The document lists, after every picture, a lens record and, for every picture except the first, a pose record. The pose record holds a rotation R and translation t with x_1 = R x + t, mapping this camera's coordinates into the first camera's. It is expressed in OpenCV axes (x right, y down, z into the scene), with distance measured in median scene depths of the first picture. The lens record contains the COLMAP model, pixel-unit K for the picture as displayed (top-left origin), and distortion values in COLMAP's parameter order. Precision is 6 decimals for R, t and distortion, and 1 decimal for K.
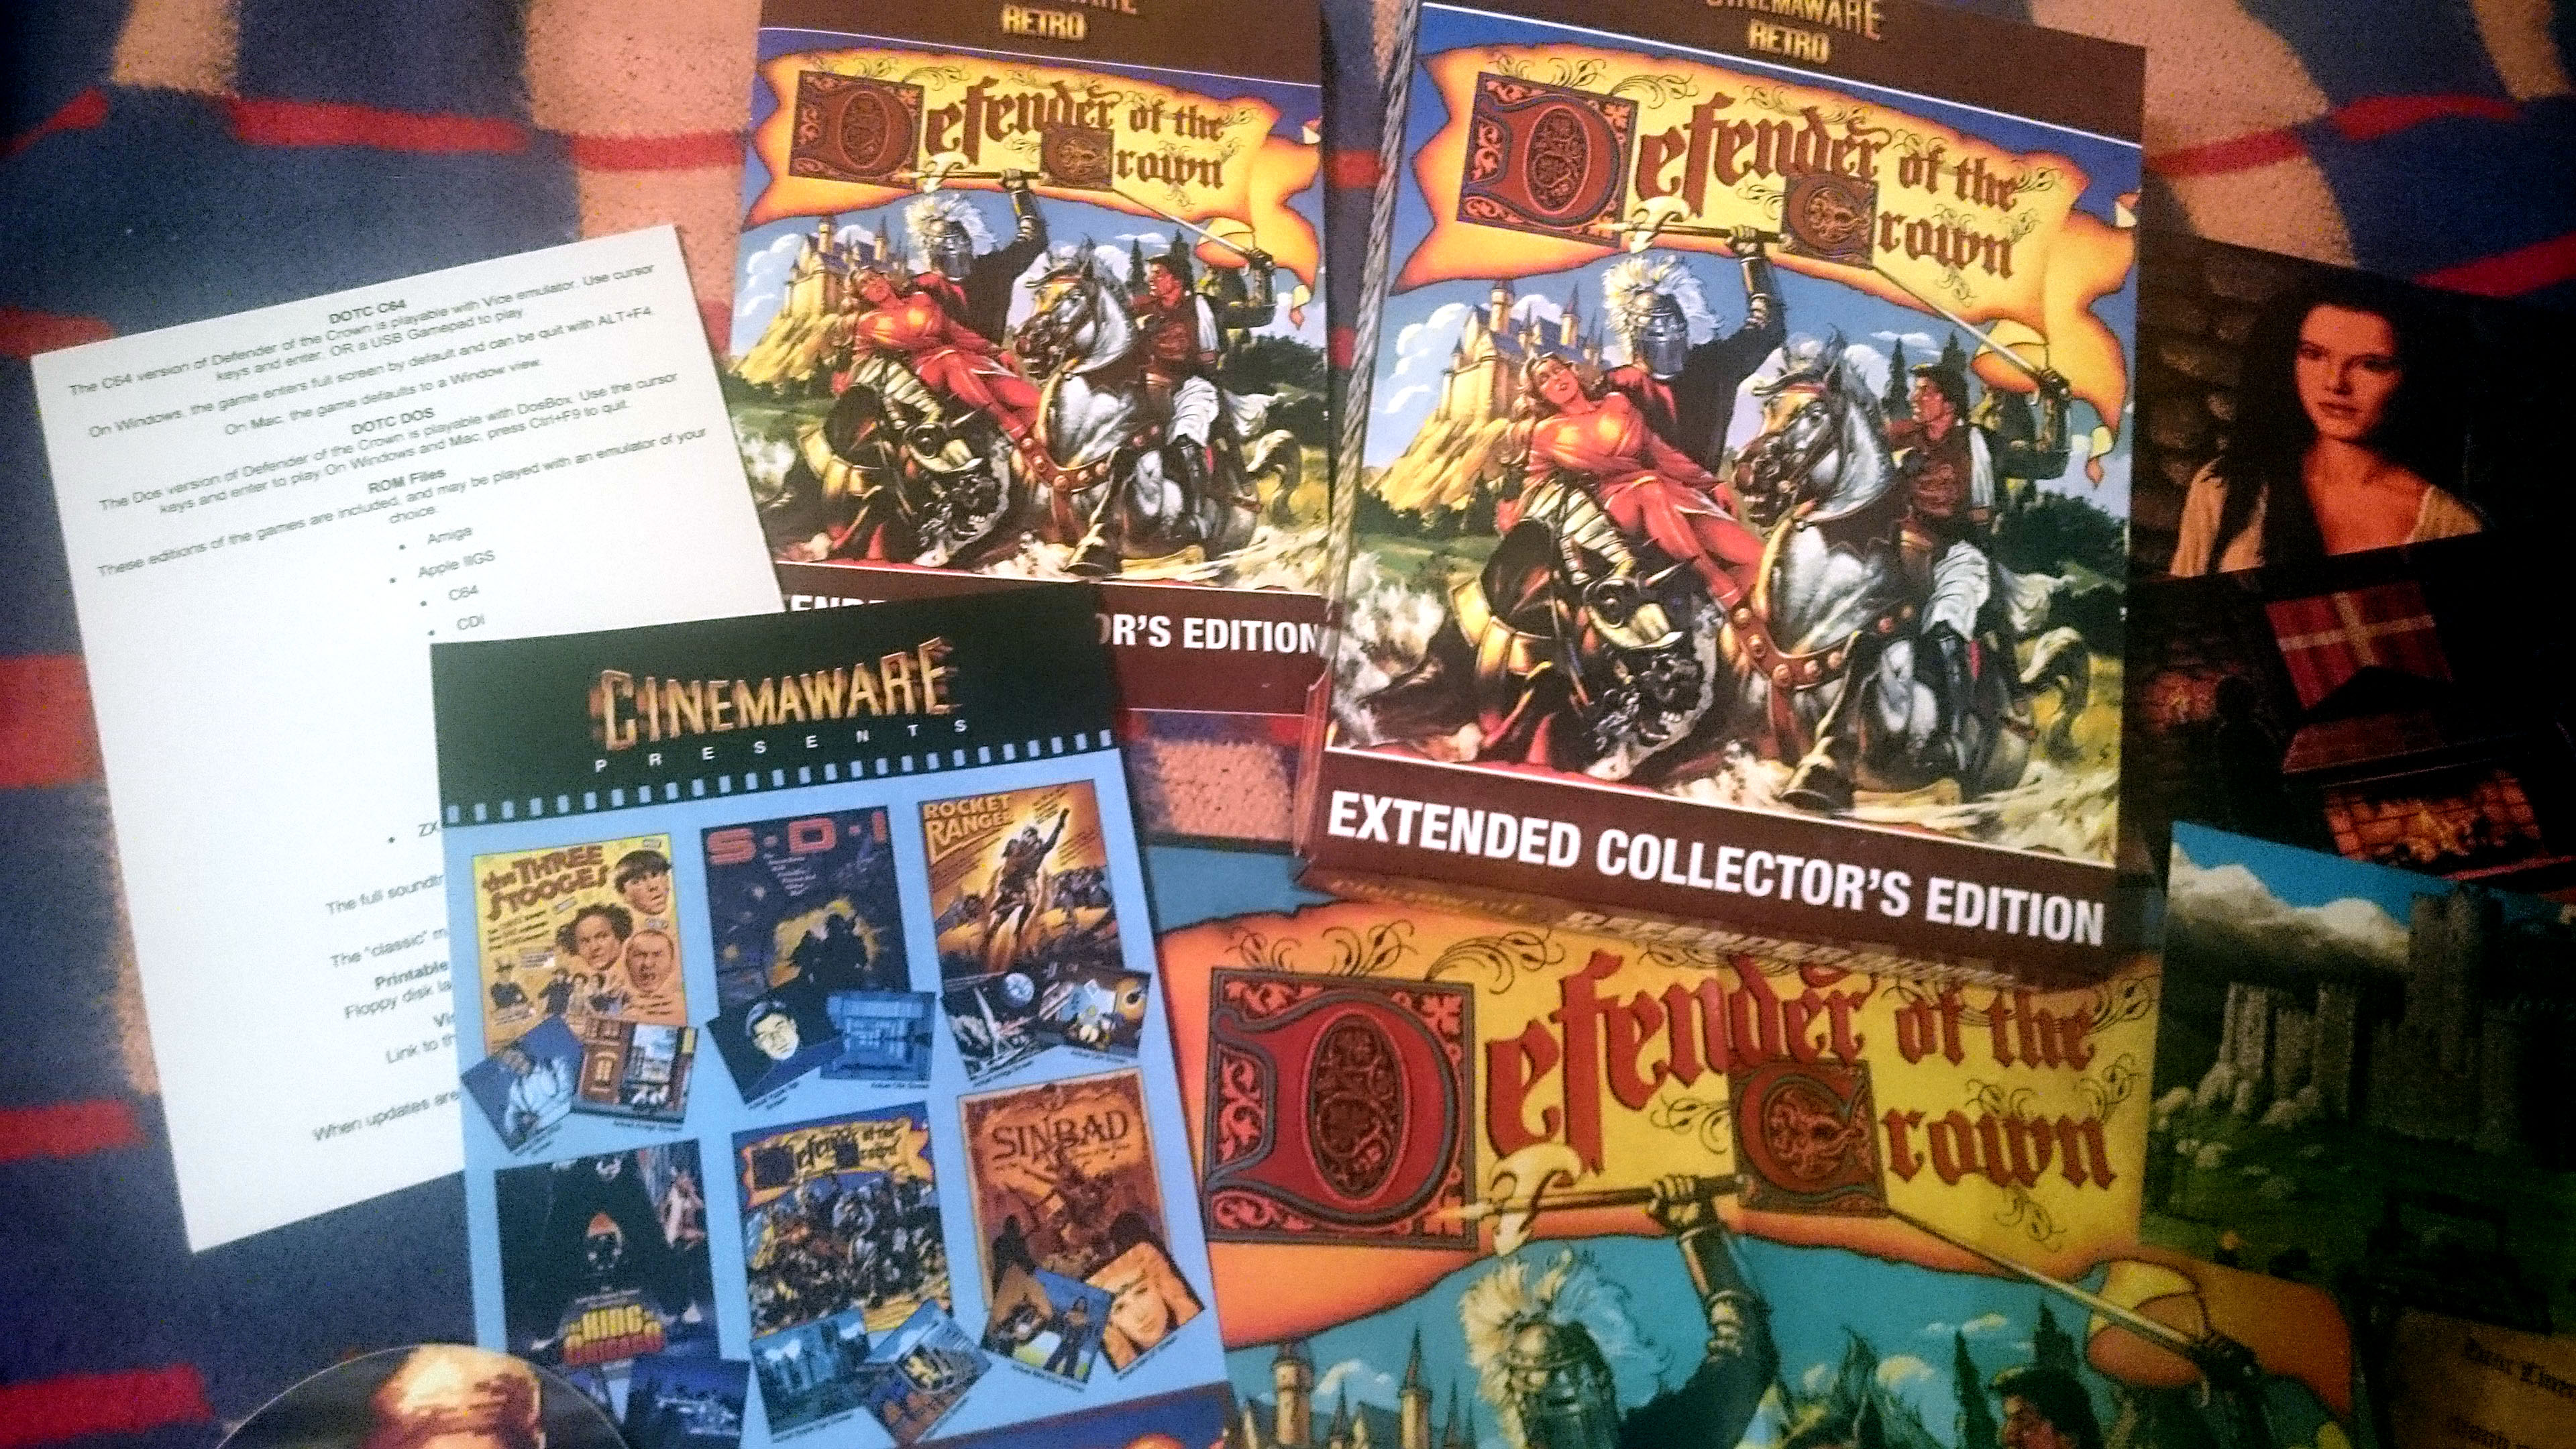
lens RADIAL K [[2033.3, 0, 1249.0], [0, 2033.3, 645.6], [0, 0, 1]] dist [0.003411, -0.076878]
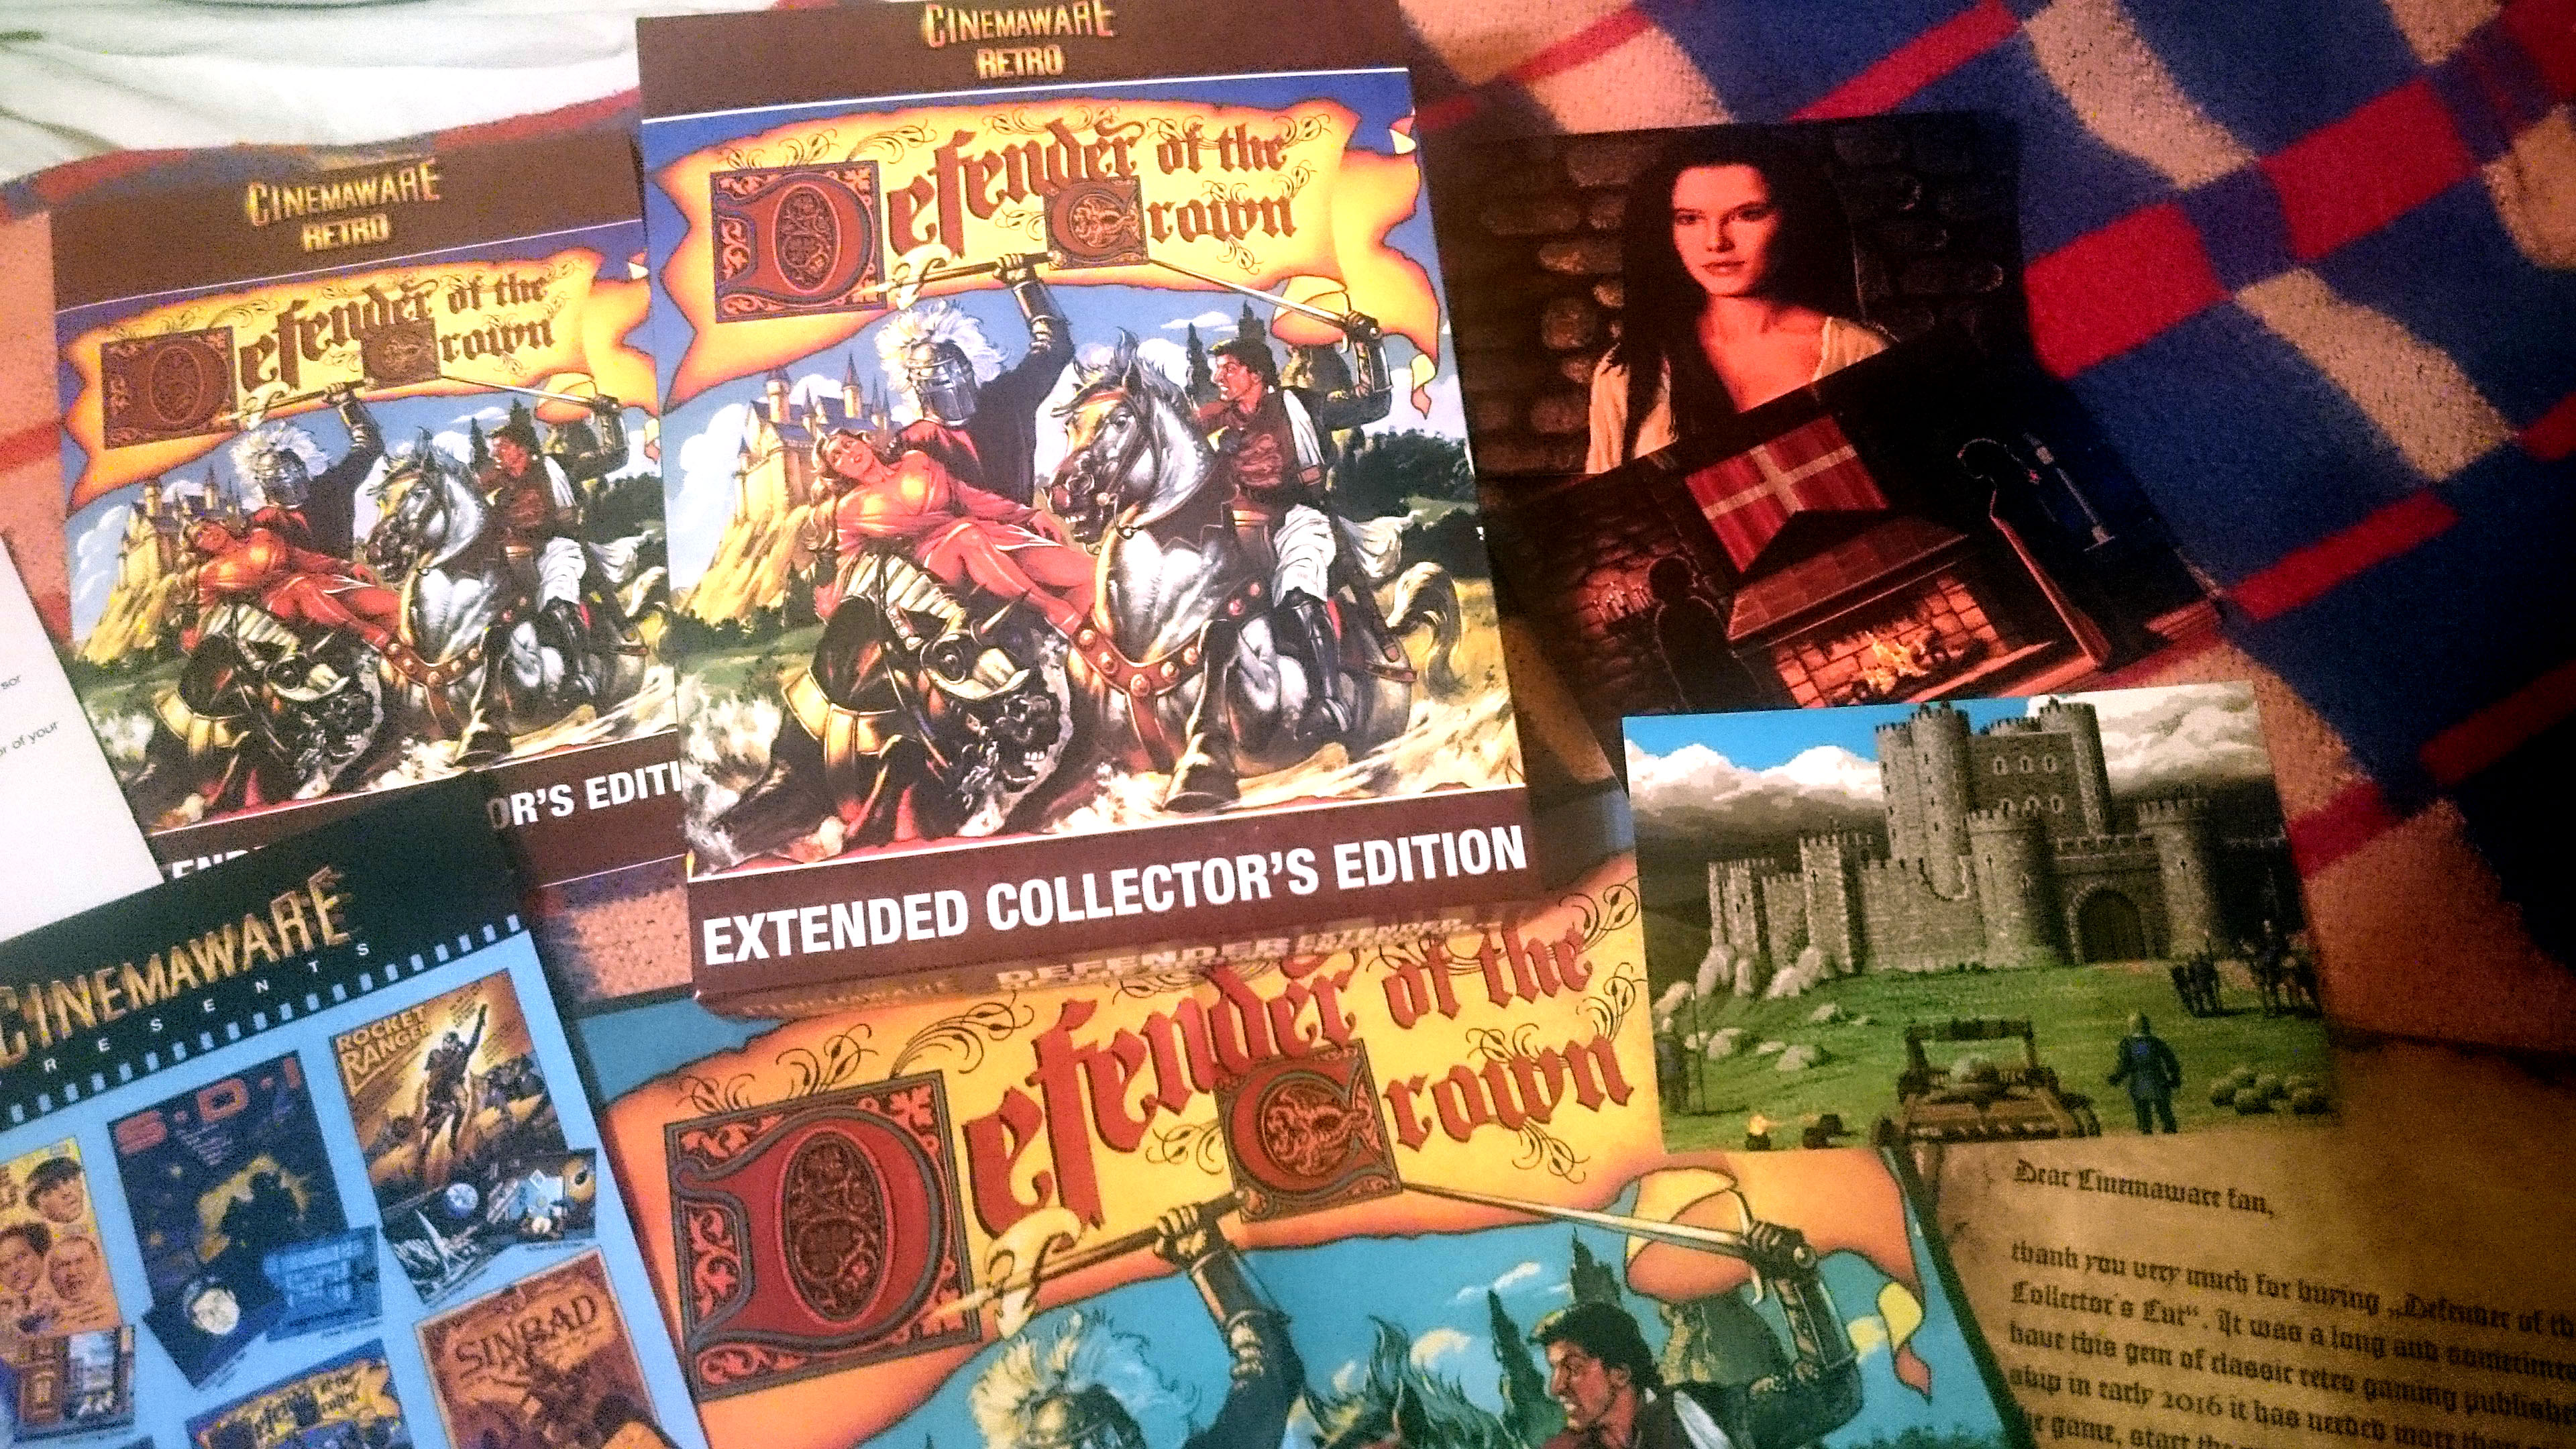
lens RADIAL K [[2033.3, 0, 1249.0], [0, 2033.3, 645.6], [0, 0, 1]] dist [0.003411, -0.076878]
pose [[0.965861, -0.258469, 0.017520, 0.298641], [0.258925, 0.965341, -0.032793, 0.041720], [-0.008436, 0.036210, 0.999309, 0.016345]]
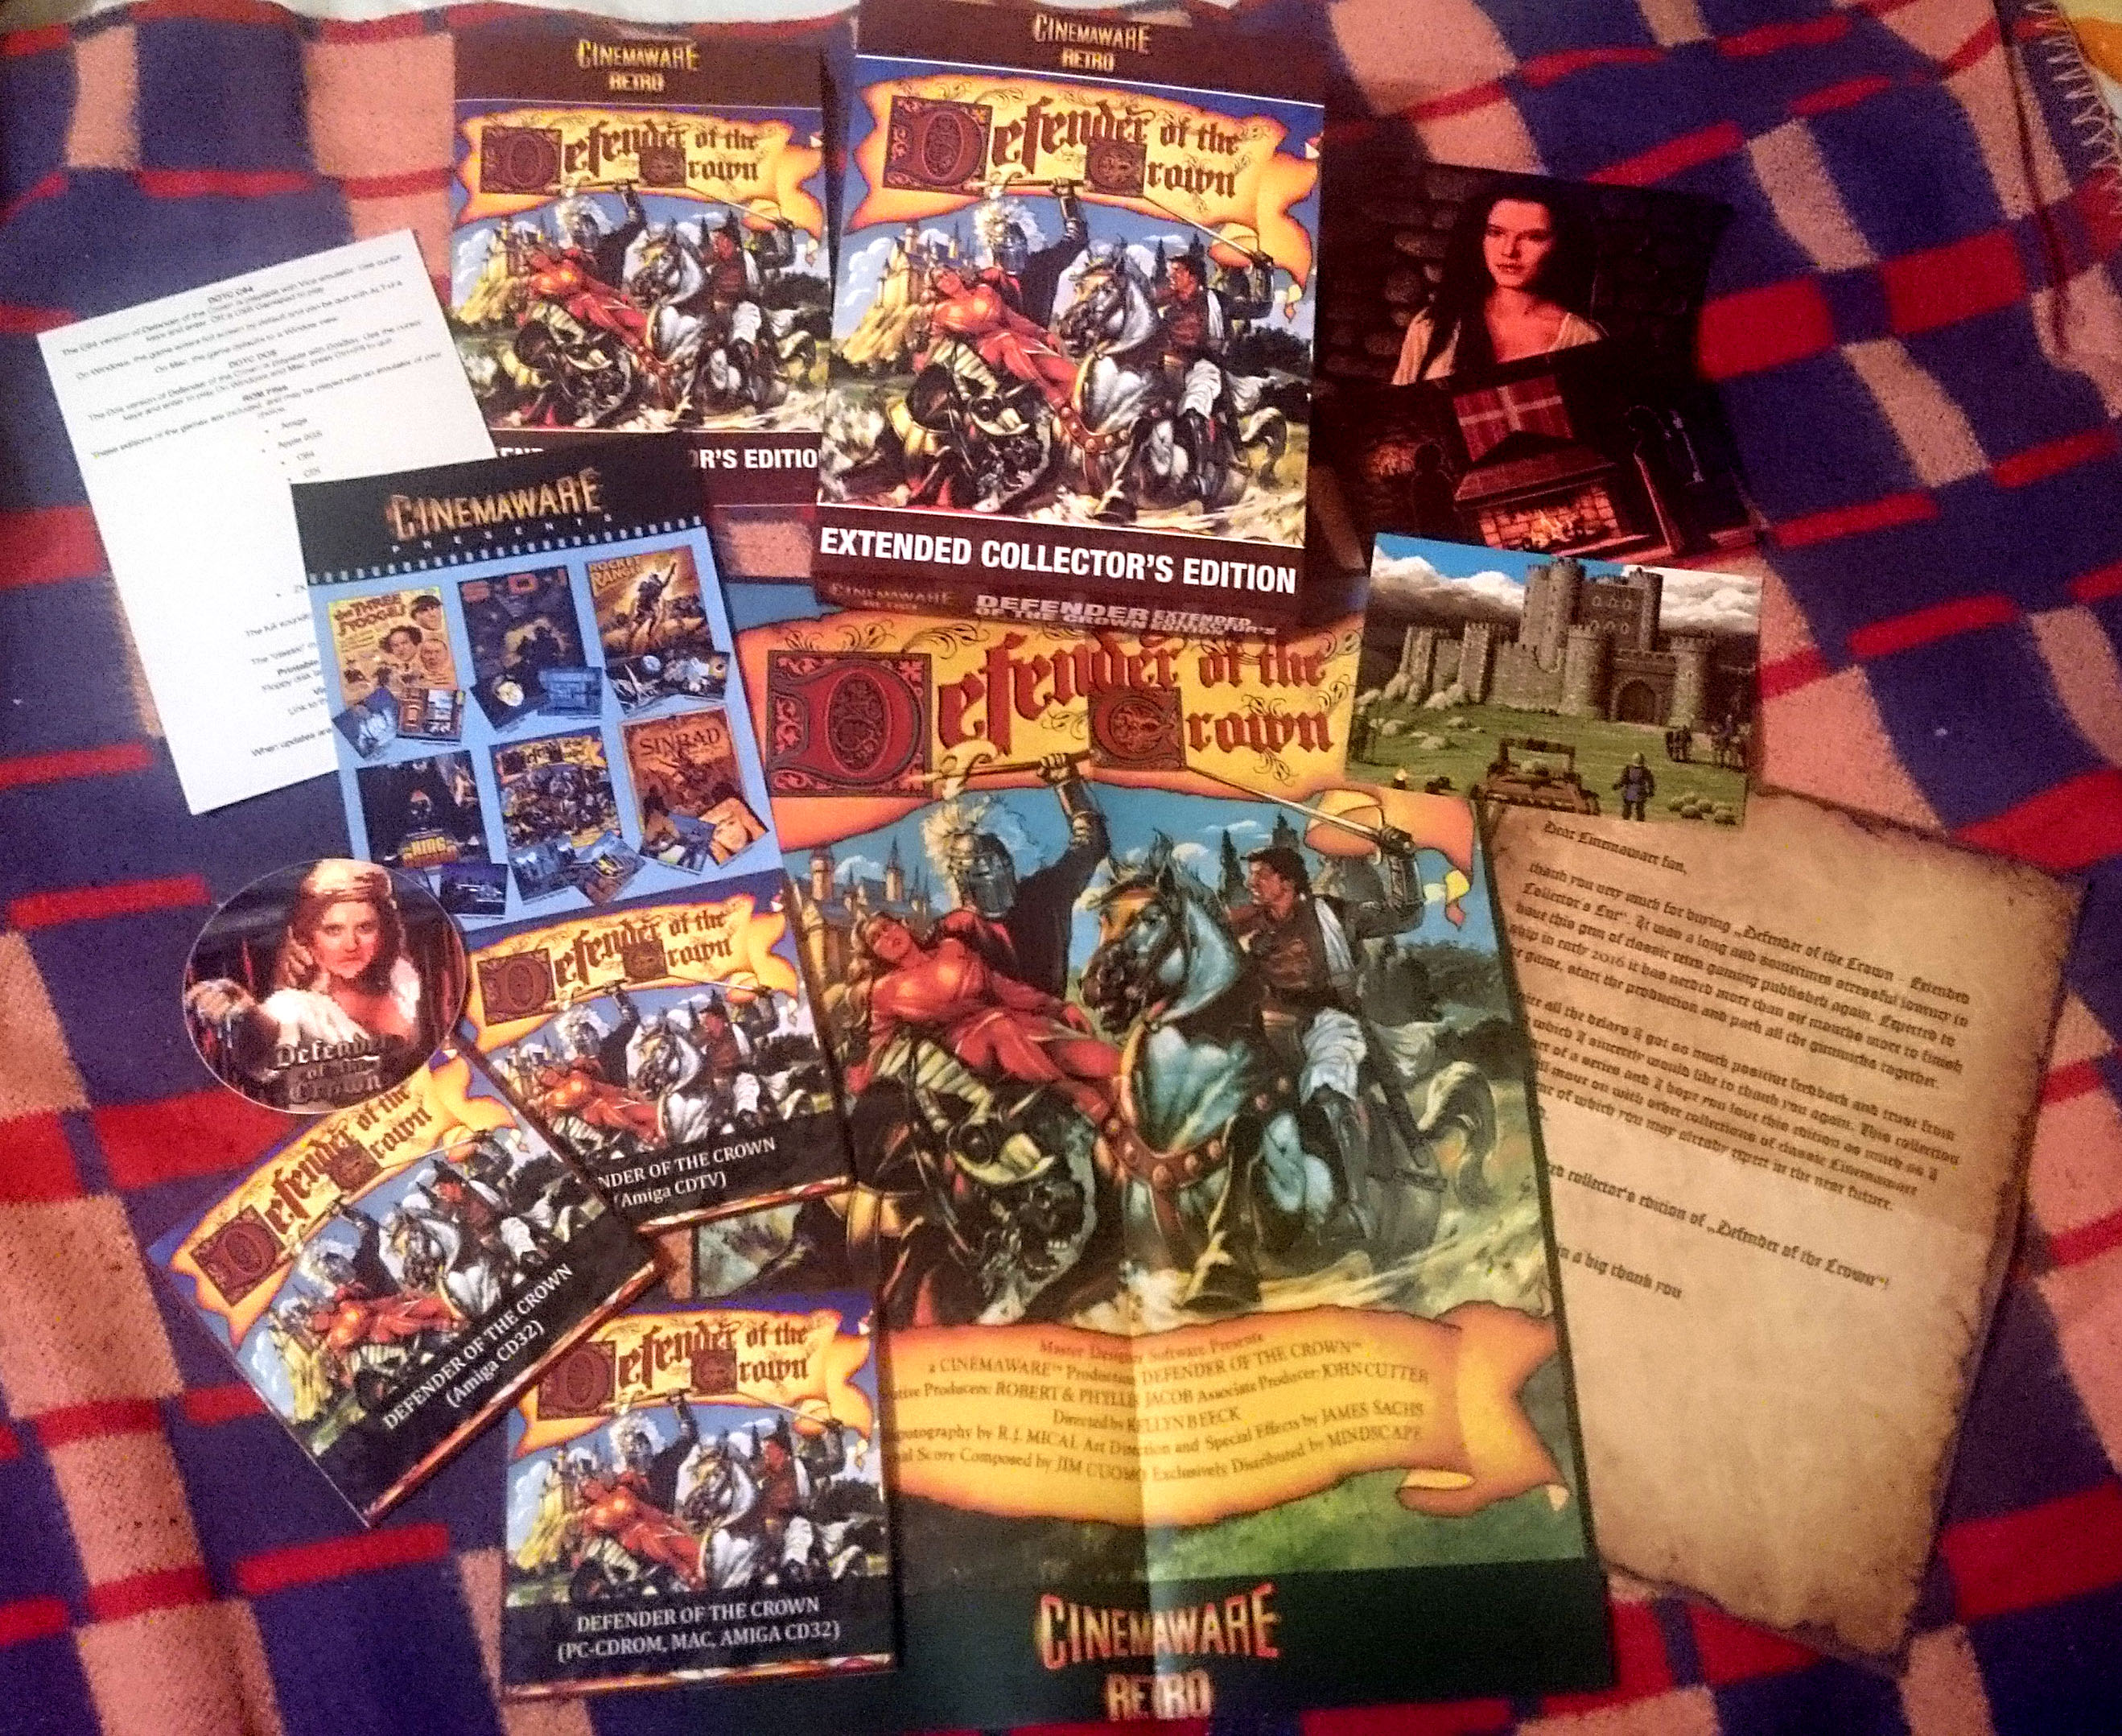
lens RADIAL K [[2483.9, 0, 1036.8], [0, 2483.9, 815.7], [0, 0, 1]] dist [0.041661, -0.223958]
pose [[0.997108, -0.071198, -0.026565, 0.248347], [0.071801, 0.997166, 0.022468, 0.267064], [0.024890, -0.024311, 0.999395, -1.044724]]
